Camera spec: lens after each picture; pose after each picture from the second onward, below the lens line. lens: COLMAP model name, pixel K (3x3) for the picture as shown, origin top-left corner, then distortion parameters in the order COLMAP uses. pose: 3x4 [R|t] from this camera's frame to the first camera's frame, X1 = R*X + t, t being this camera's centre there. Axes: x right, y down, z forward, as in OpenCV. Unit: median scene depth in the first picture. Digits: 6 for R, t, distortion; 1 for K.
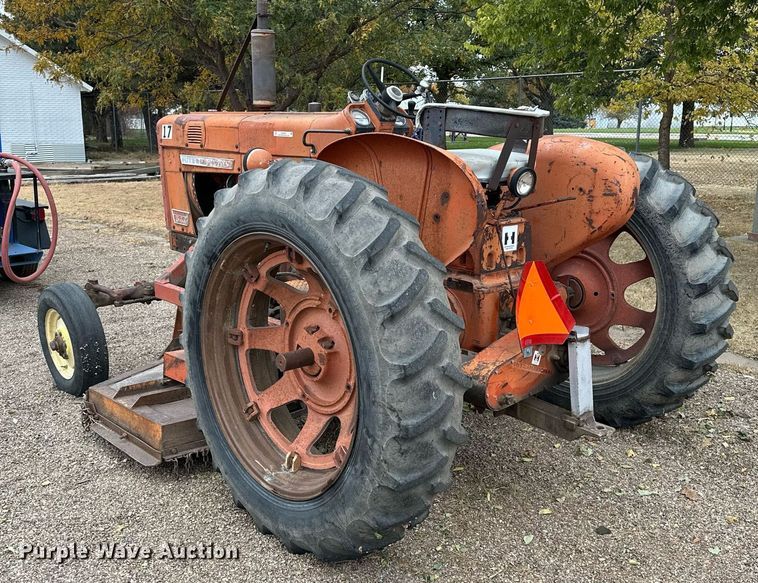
lens RADIAL K [[825.4, 0, 344.2], [0, 825.4, 290.5], [0, 0, 1]] dist [0.132109, 0.000000]
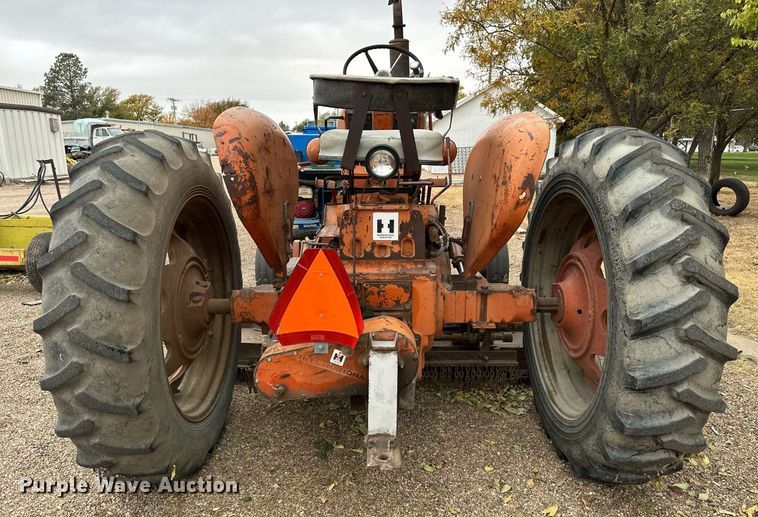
lens RADIAL K [[529.9, 0, 326.0], [0, 529.9, 286.6], [0, 0, 1]] dist [0.089053, -0.012385]
pose [[0.728702, 0.165986, -0.664411, 0.519648], [-0.130676, 0.986058, 0.103020, -0.046100], [0.672248, 0.011752, 0.740233, 0.492684]]
